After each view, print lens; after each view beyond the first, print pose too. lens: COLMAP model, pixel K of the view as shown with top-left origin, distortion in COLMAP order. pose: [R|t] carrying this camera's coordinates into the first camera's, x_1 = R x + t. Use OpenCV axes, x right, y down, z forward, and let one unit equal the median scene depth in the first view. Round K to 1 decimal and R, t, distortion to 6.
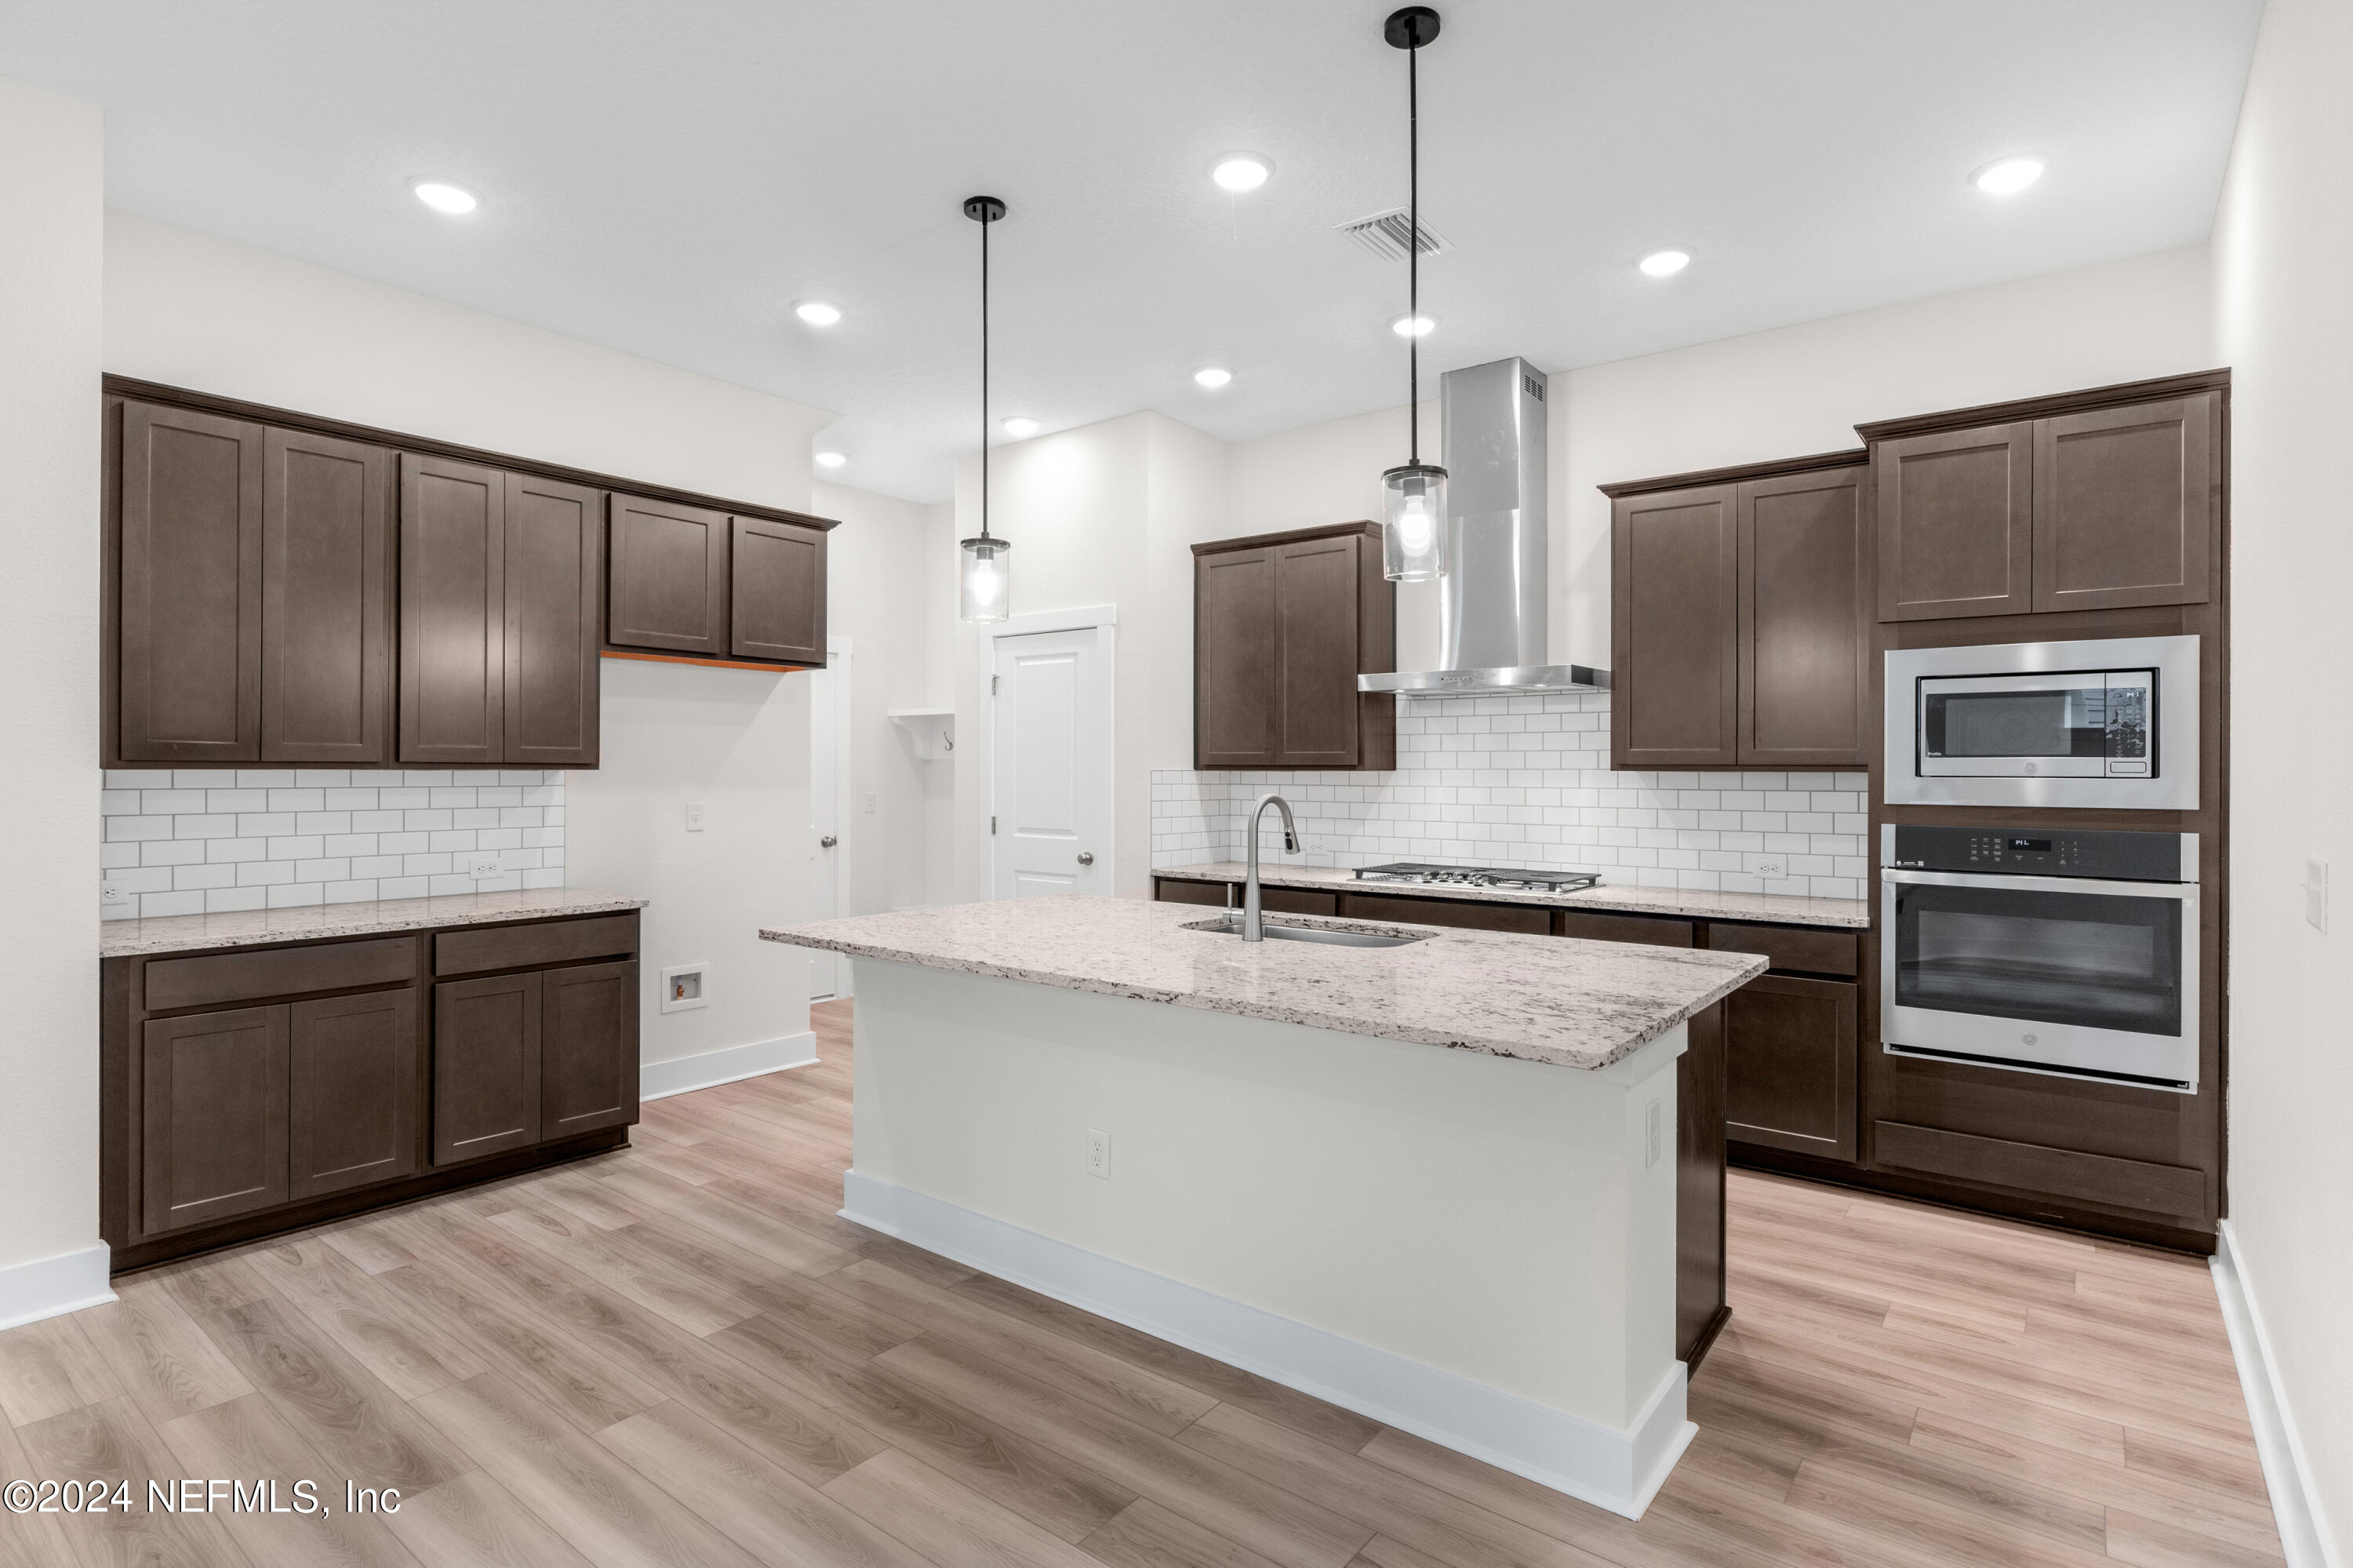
lens RADIAL K [[1170.8, 0, 1176.8], [0, 1170.8, 764.7], [0, 0, 1]] dist [-0.001000, 0.001130]
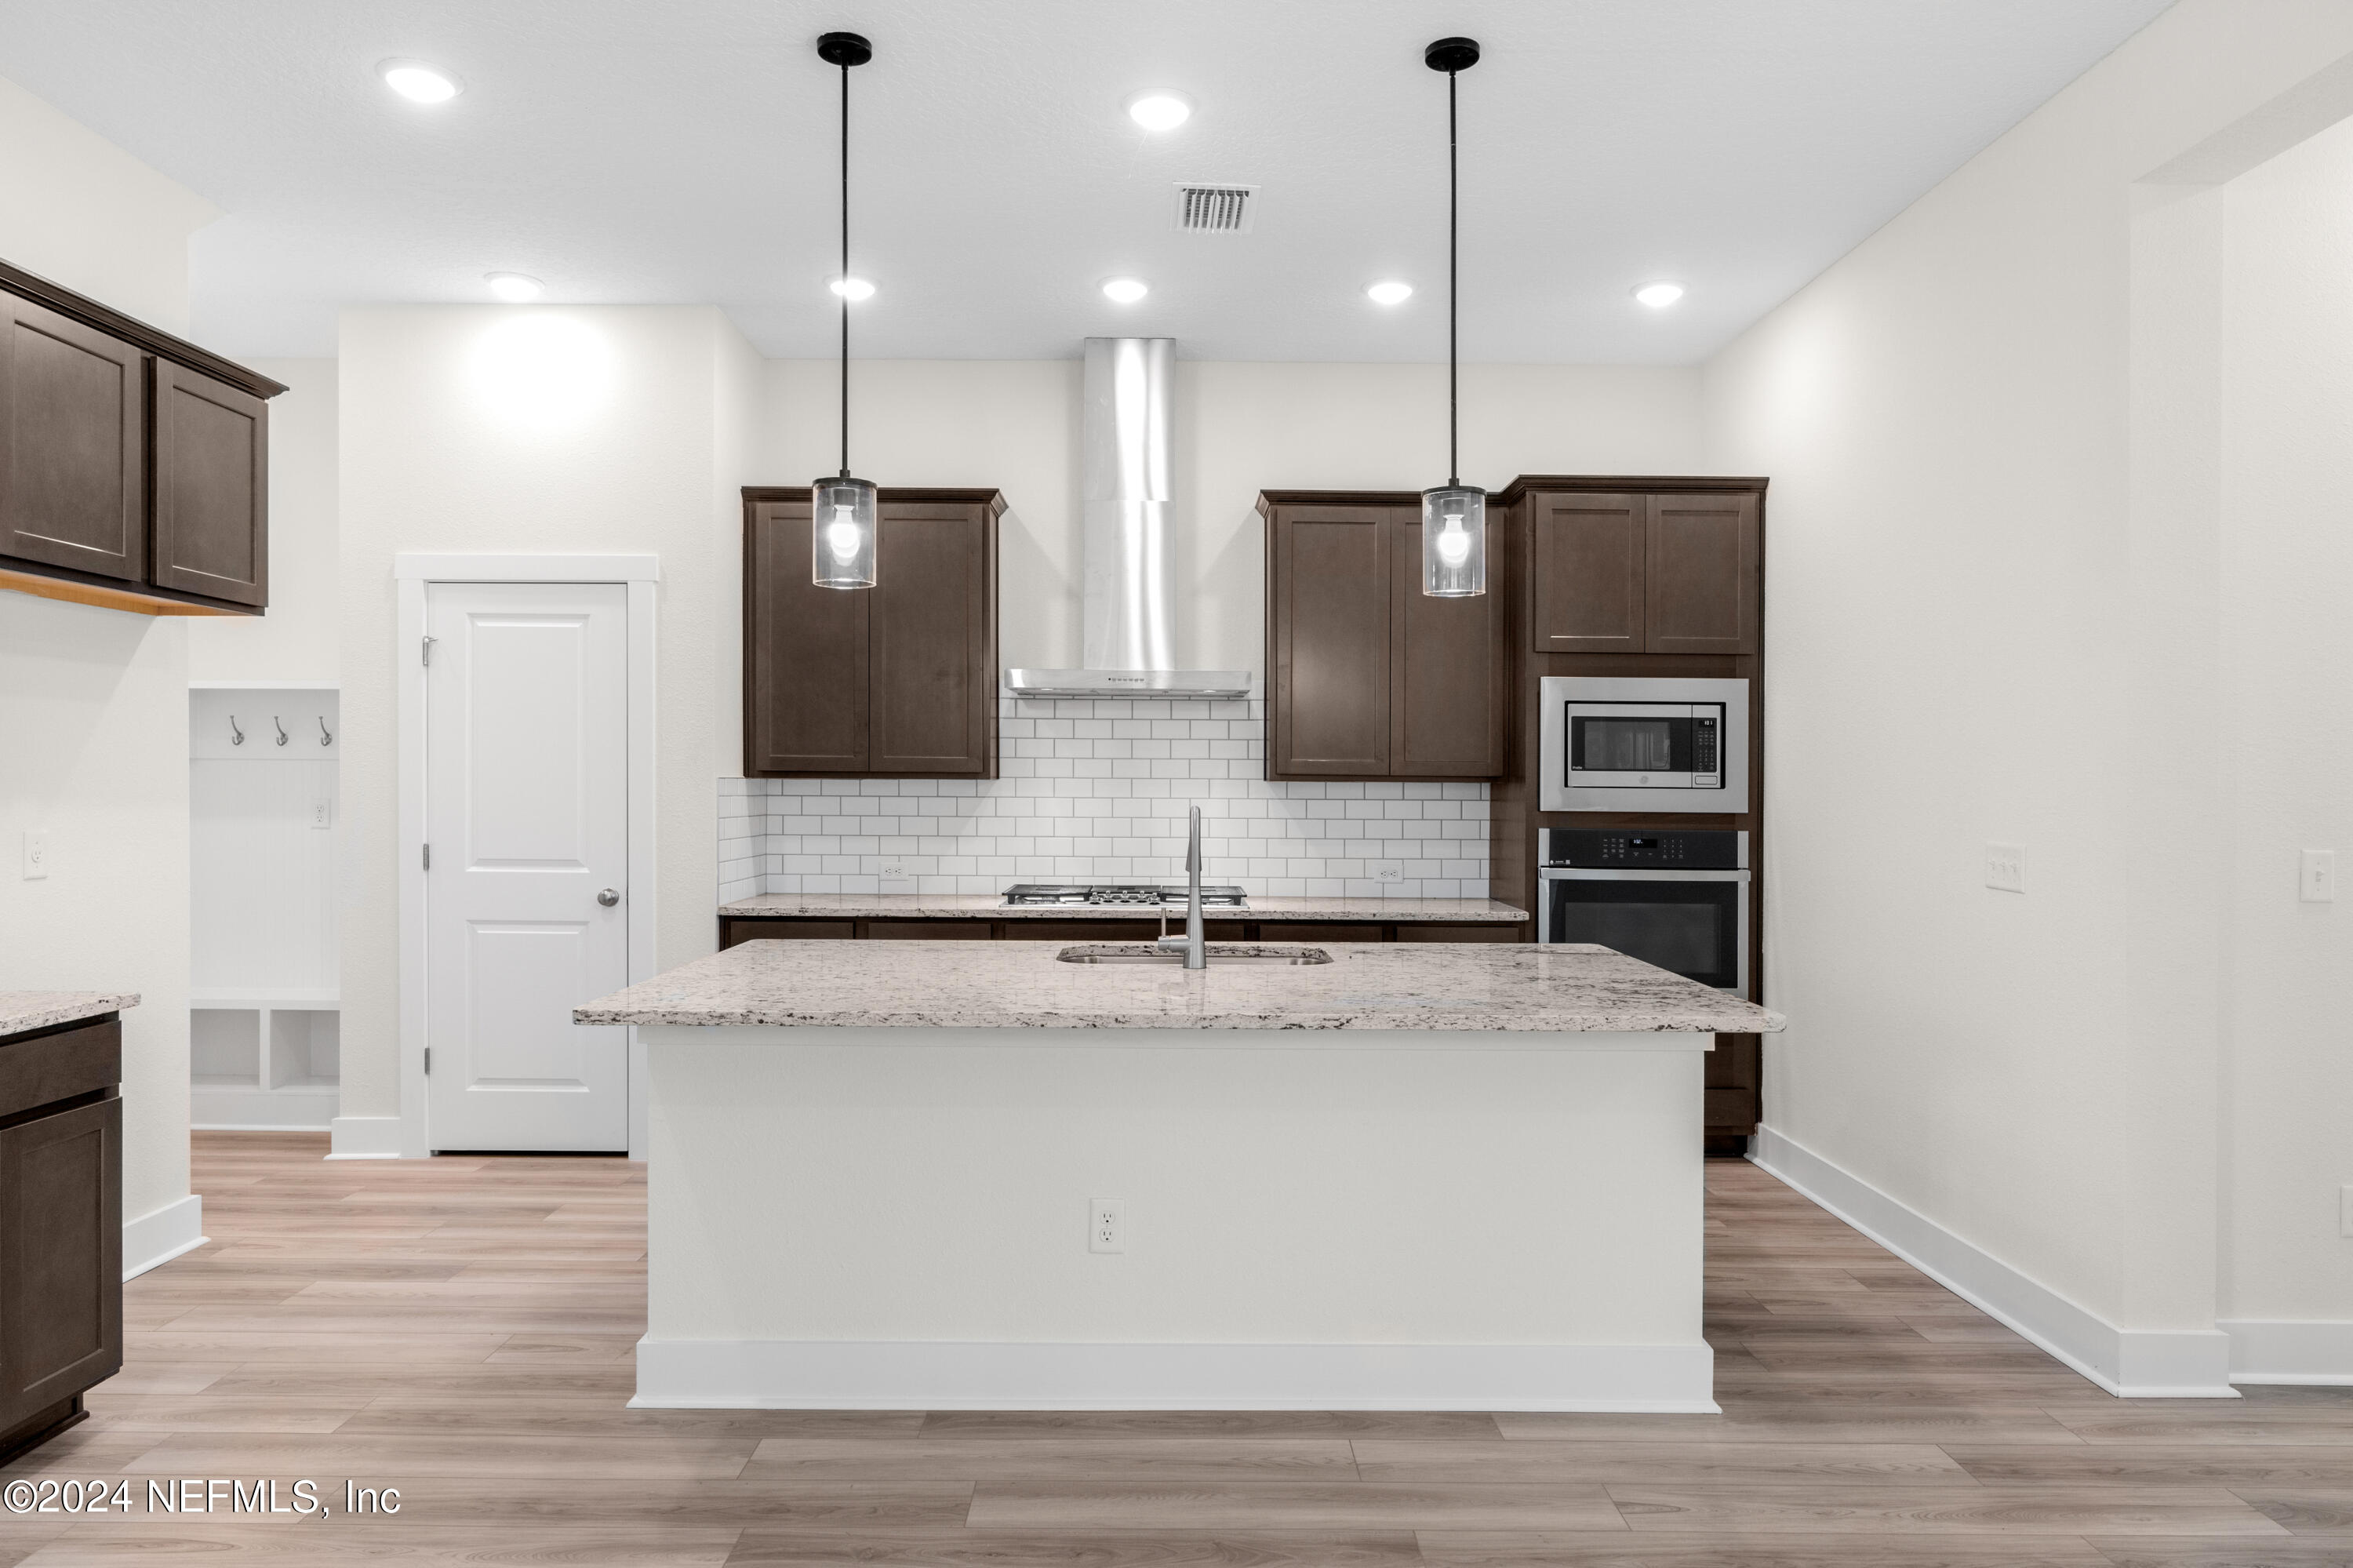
lens RADIAL K [[1452.1, 0, 1169.2], [0, 1452.1, 781.4], [0, 0, 1]] dist [-0.001787, 0.000680]
pose [[0.787602, 0.002239, 0.616180, -0.587632], [-0.007794, 0.999950, 0.006329, -0.001752], [-0.616135, -0.009788, 0.787580, 0.114671]]
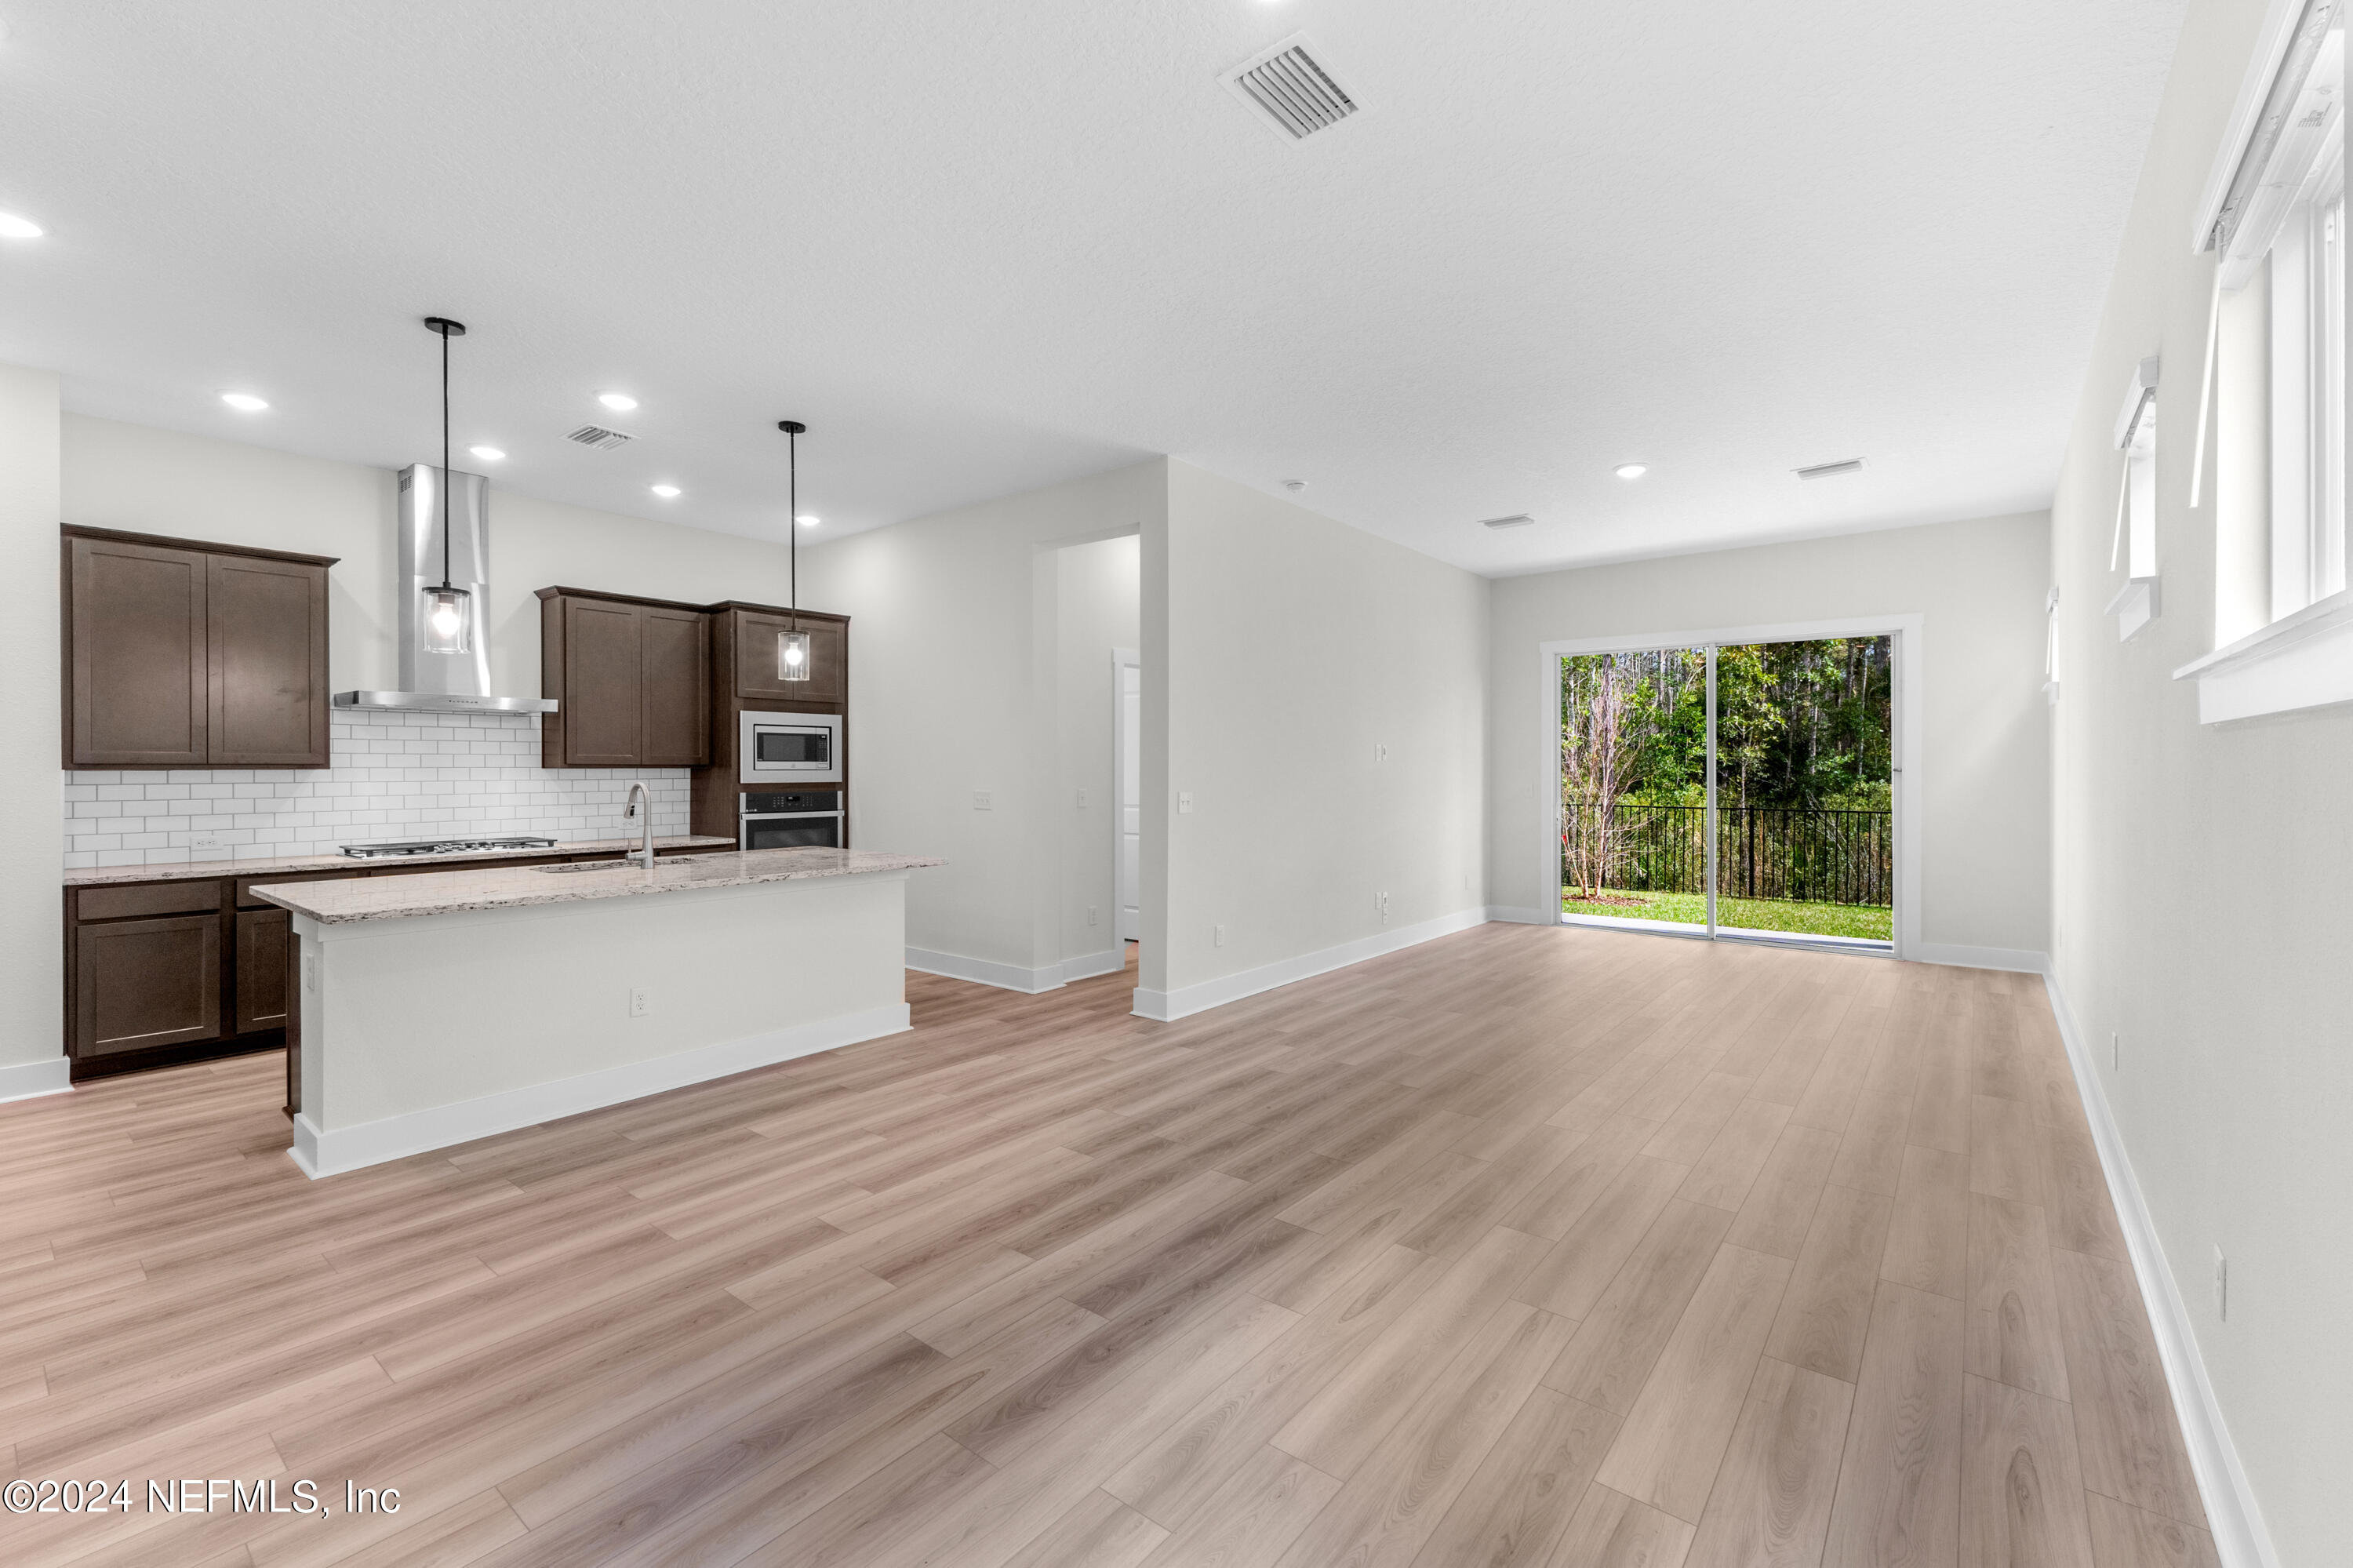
lens RADIAL K [[985.2, 0, 1179.0], [0, 985.2, 760.3], [0, 0, 1]] dist [0.014408, 0.000028]
pose [[0.022274, 0.004411, 0.999742, -1.227202], [-0.001566, 0.999989, -0.004377, -0.001208], [-0.999751, -0.001468, 0.022281, 0.182118]]
